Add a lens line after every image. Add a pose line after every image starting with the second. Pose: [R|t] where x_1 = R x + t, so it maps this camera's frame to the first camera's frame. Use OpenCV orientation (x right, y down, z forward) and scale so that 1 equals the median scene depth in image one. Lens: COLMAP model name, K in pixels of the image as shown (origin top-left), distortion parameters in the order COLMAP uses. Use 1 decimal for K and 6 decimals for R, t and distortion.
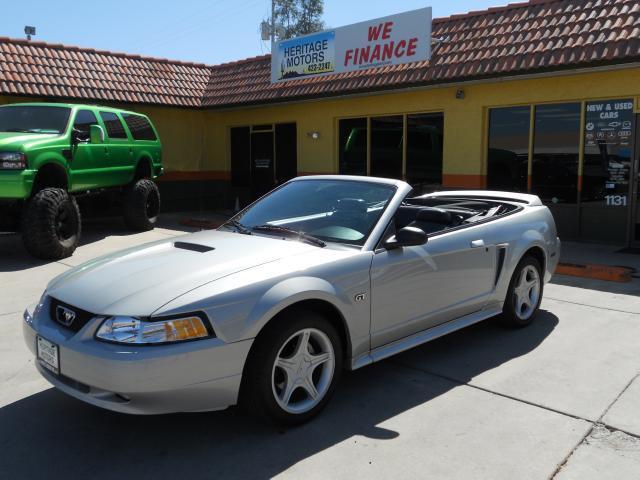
lens RADIAL K [[578.1, 0, 318.3], [0, 578.1, 227.5], [0, 0, 1]] dist [-0.009081, -0.012682]
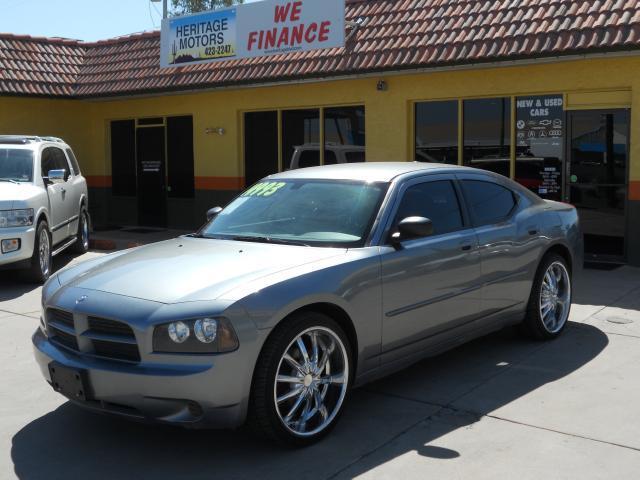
lens RADIAL K [[789.7, 0, 320.0], [0, 789.7, 240.0], [0, 0, 1]] dist [-0.060798, -0.066024]
pose [[0.994209, -0.013473, 0.106615, 0.025521], [0.014768, 0.999826, -0.011362, 0.011496], [-0.106443, 0.012871, 0.994235, -0.152768]]
